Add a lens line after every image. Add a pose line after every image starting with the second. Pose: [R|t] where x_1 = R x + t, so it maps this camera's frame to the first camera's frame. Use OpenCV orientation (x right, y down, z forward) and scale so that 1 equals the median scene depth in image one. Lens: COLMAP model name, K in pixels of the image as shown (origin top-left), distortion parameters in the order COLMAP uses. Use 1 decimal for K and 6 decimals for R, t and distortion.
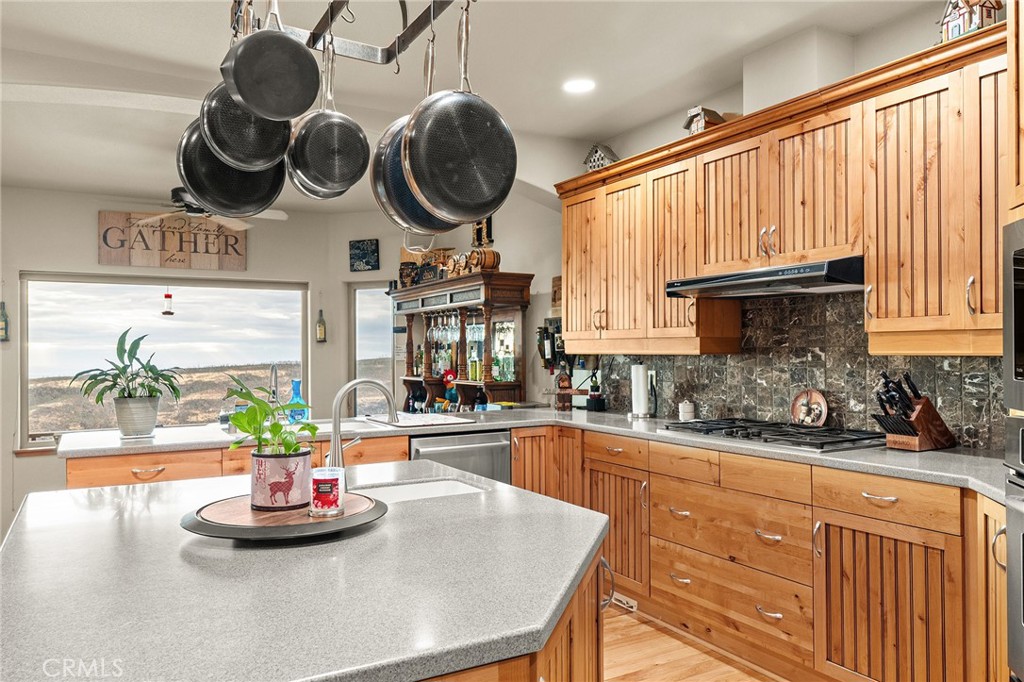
lens RADIAL K [[722.9, 0, 514.1], [0, 722.9, 346.3], [0, 0, 1]] dist [-0.008179, 0.003162]
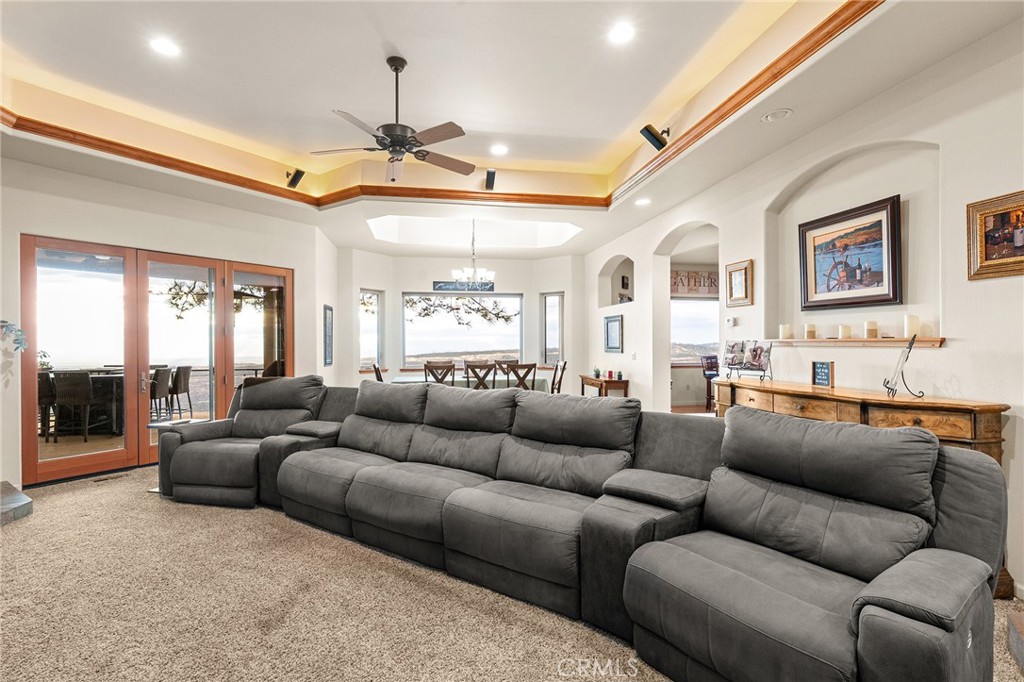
lens RADIAL K [[480.4, 0, 511.1], [0, 480.4, 343.3], [0, 0, 1]] dist [-0.000519, 0.000194]
pose [[0.943327, 0.007655, -0.331777, -0.859423], [-0.005321, 0.999954, 0.007942, 0.082235], [0.331822, -0.005727, 0.943324, -1.181152]]
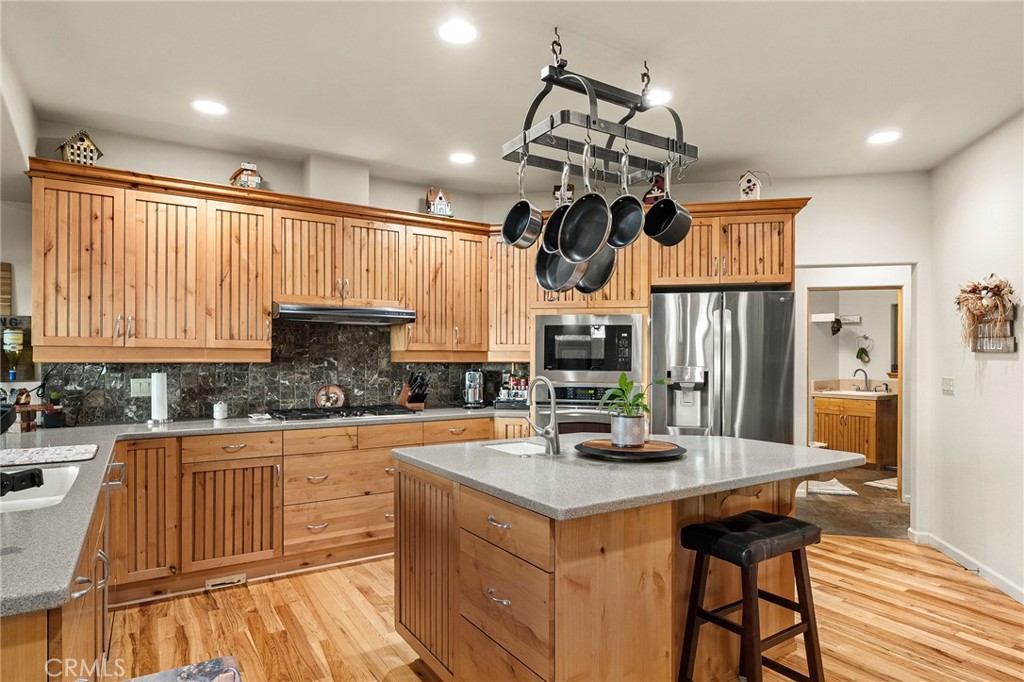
lens RADIAL K [[570.1, 0, 509.7], [0, 570.1, 358.2], [0, 0, 1]] dist [-0.003036, 0.000502]
pose [[-0.035126, 0.010255, 0.999330, -0.736701], [-0.004647, 0.999935, -0.010424, 0.012205], [-0.999372, -0.005010, -0.035076, 0.580042]]
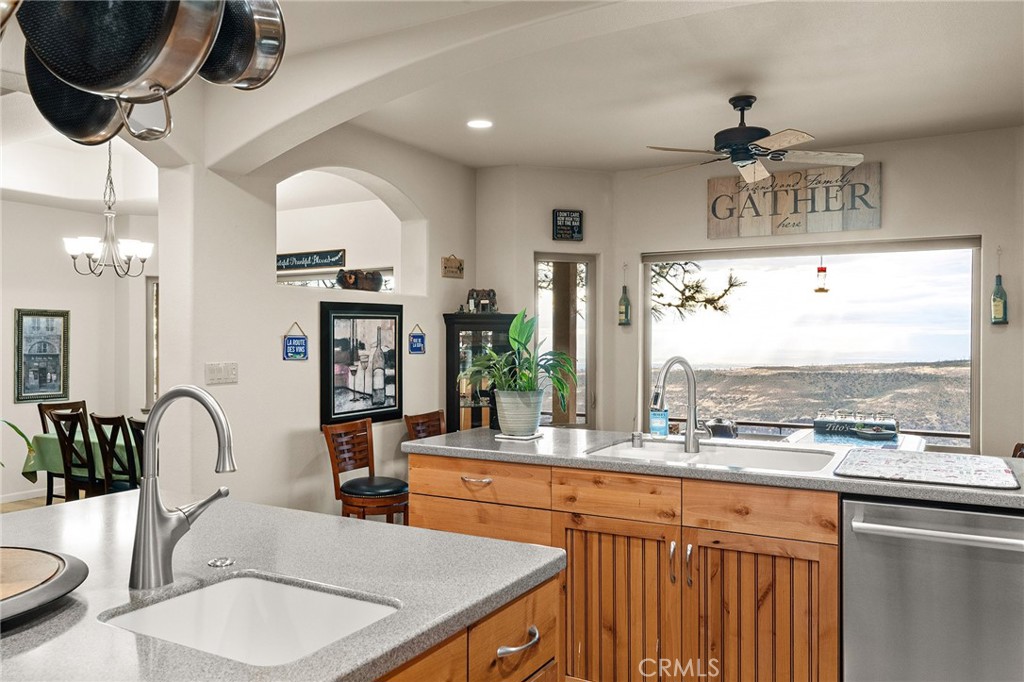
lens RADIAL K [[779.7, 0, 511.4], [0, 779.7, 342.1], [0, 0, 1]] dist [0.001443, 0.001686]
pose [[0.502971, 0.013770, -0.864193, 0.231848], [-0.001433, 0.999885, 0.015098, 0.000922], [0.864302, -0.006355, 0.502933, 0.479607]]
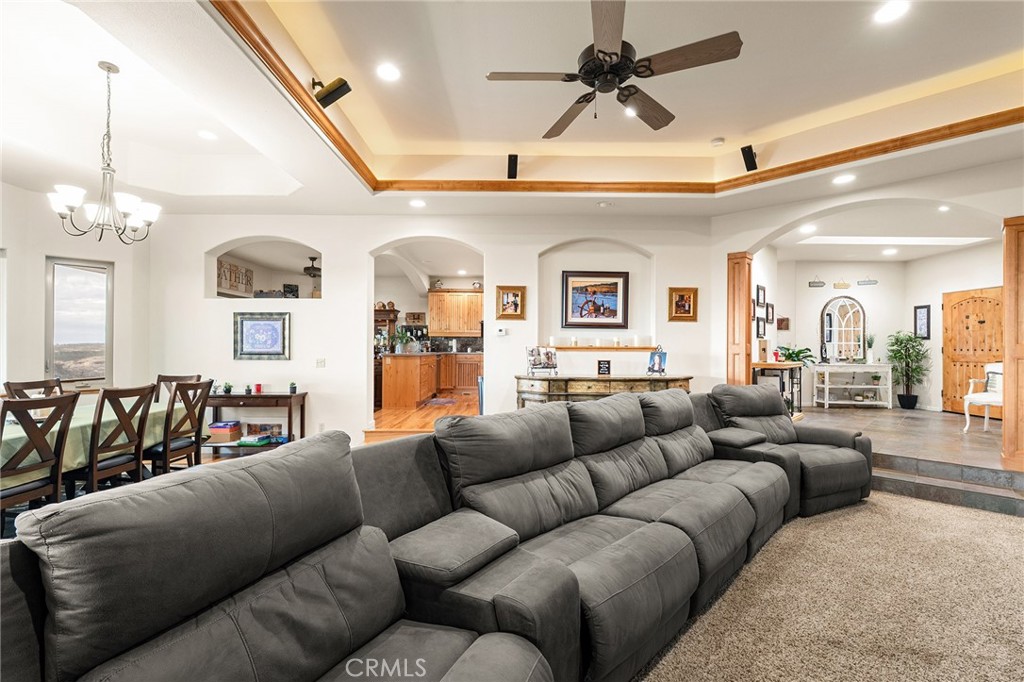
lens RADIAL K [[448.3, 0, 517.6], [0, 448.3, 345.2], [0, 0, 1]] dist [-0.003772, -0.000896]
pose [[0.489576, 0.017343, 0.871788, -2.003361], [-0.012627, 0.999838, -0.012799, 0.095808], [-0.871869, -0.004742, 0.489715, -0.568607]]
